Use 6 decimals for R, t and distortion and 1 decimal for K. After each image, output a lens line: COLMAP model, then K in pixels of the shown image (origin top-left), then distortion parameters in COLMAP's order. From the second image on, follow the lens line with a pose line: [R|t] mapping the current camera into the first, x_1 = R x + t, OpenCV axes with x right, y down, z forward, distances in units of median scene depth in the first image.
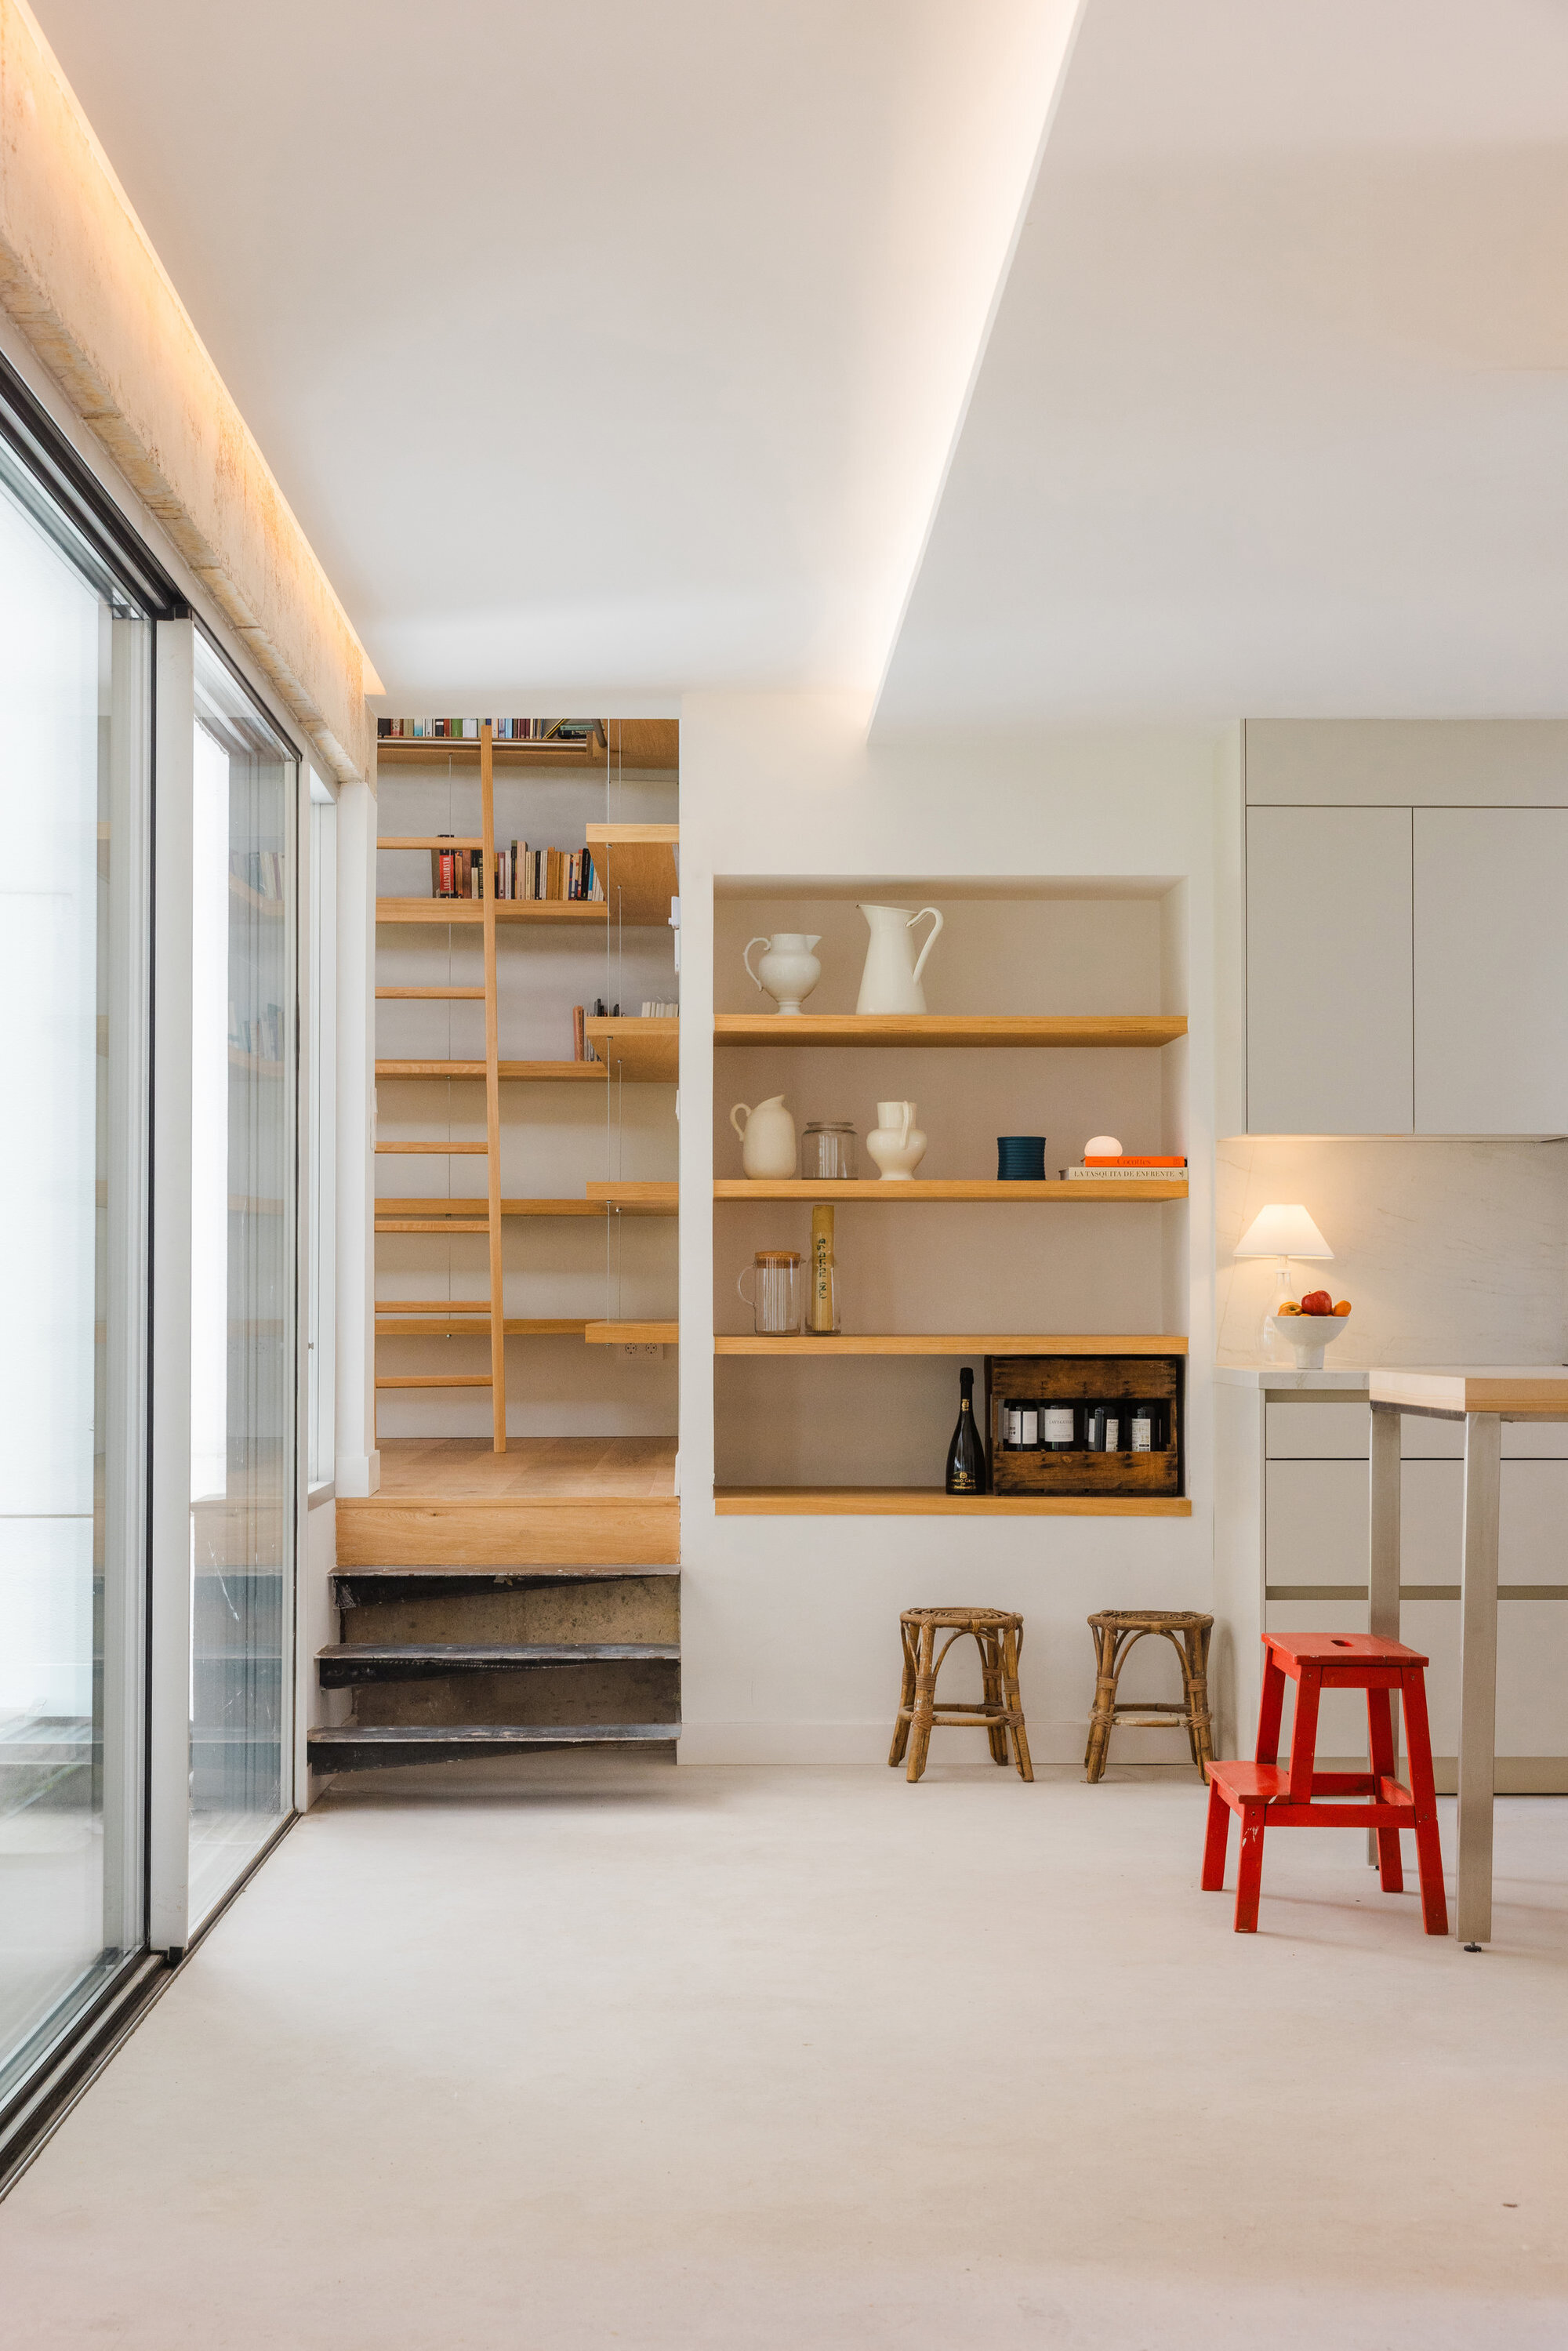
lens RADIAL K [[3403.8, 0, 781.1], [0, 3403.8, 1248.1], [0, 0, 1]] dist [0.004387, 0.036574]
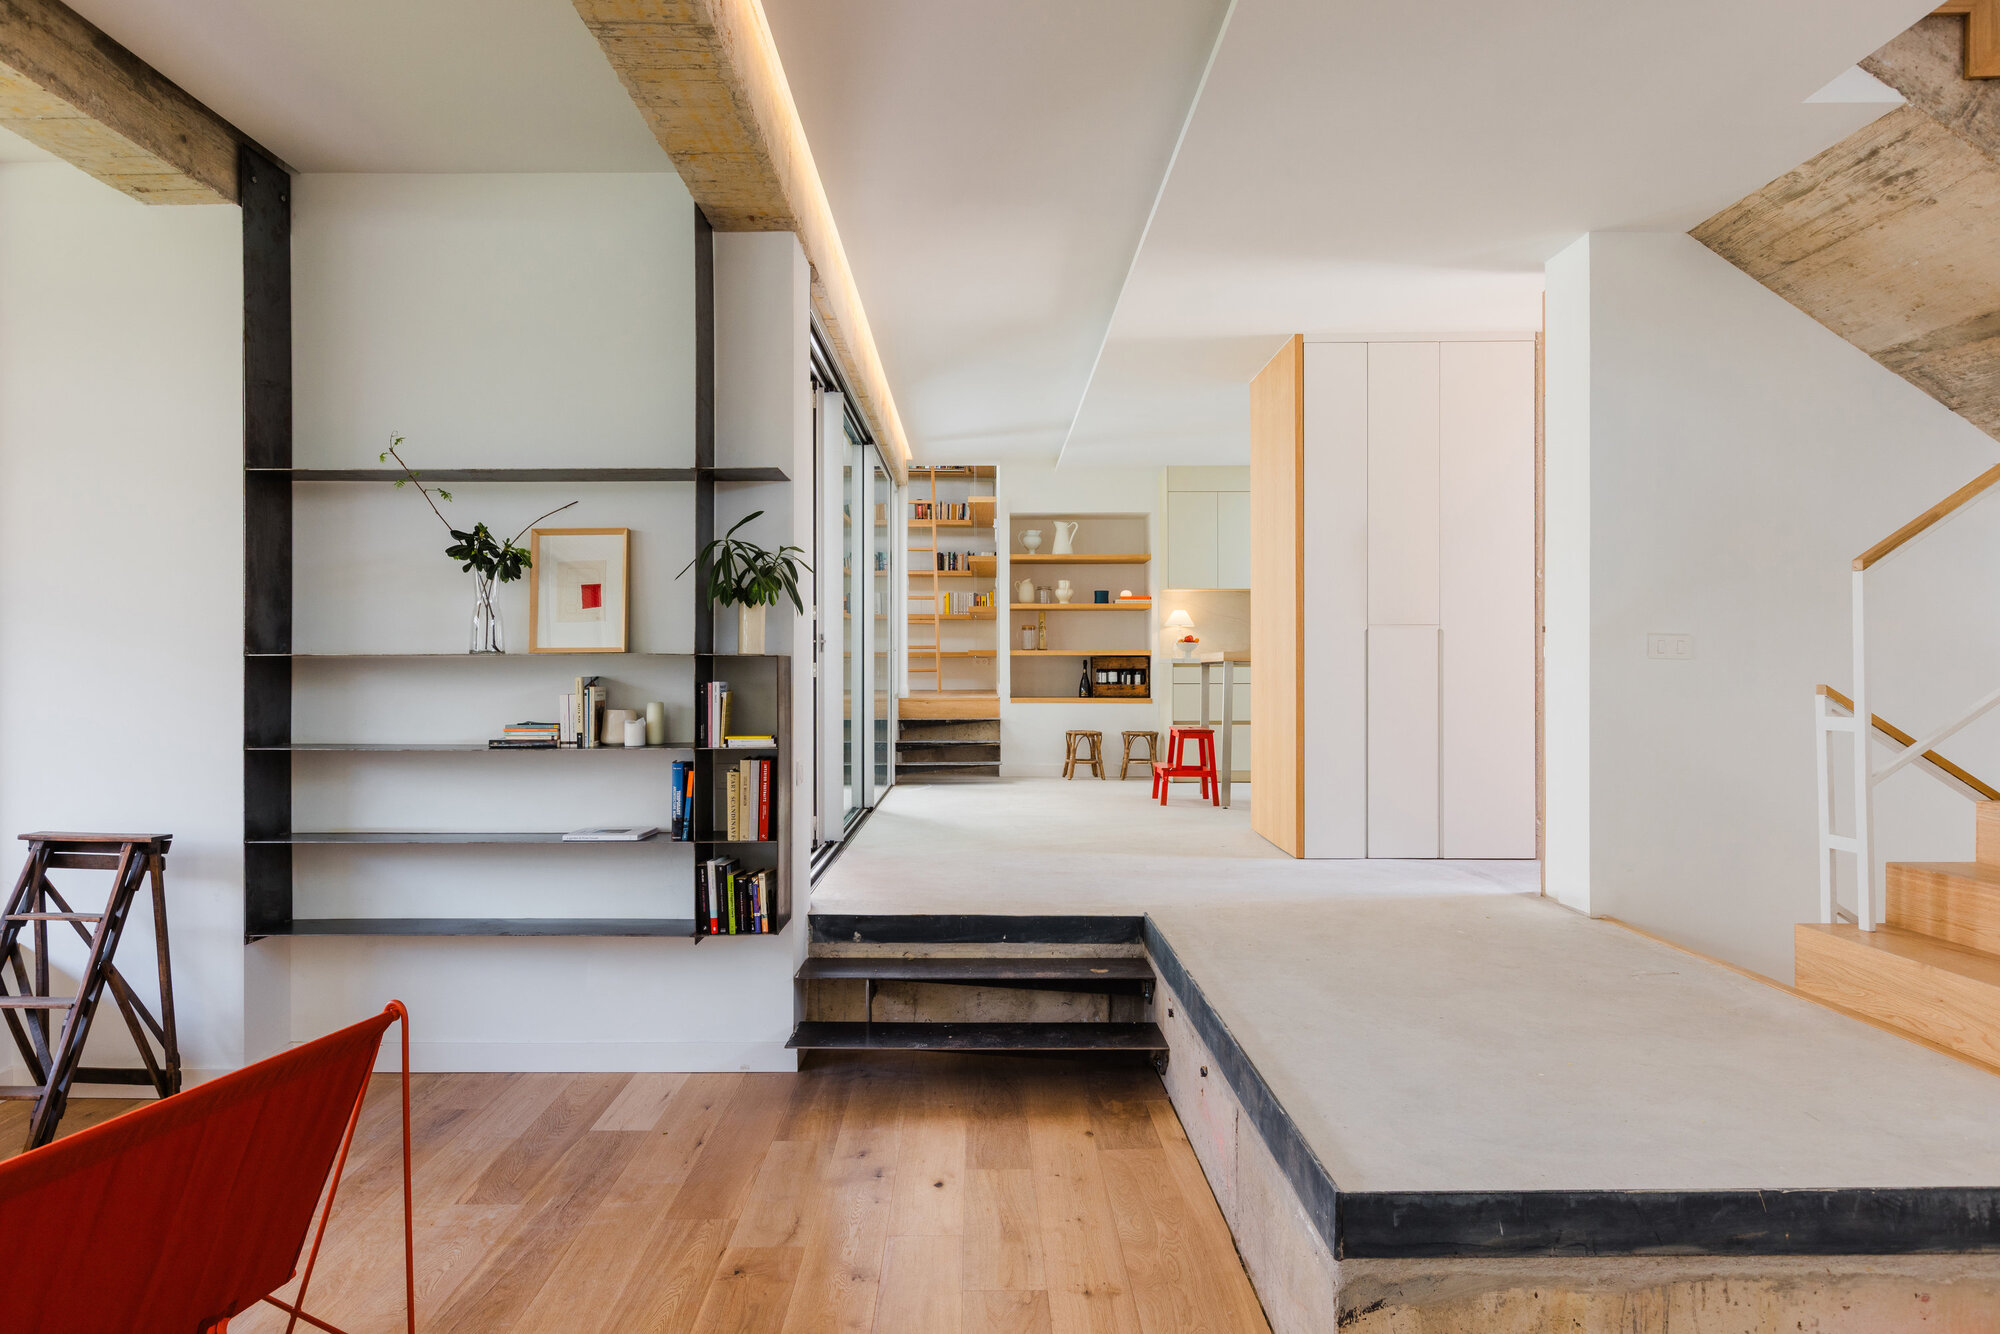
lens RADIAL K [[1193.4, 0, 979.4], [0, 1193.4, 669.8], [0, 0, 1]] dist [0.003816, -0.009520]
pose [[0.999499, -0.001051, -0.031637, -0.012645], [0.001822, 0.999702, 0.024352, 0.016553], [0.031602, -0.024398, 0.999203, -0.180916]]
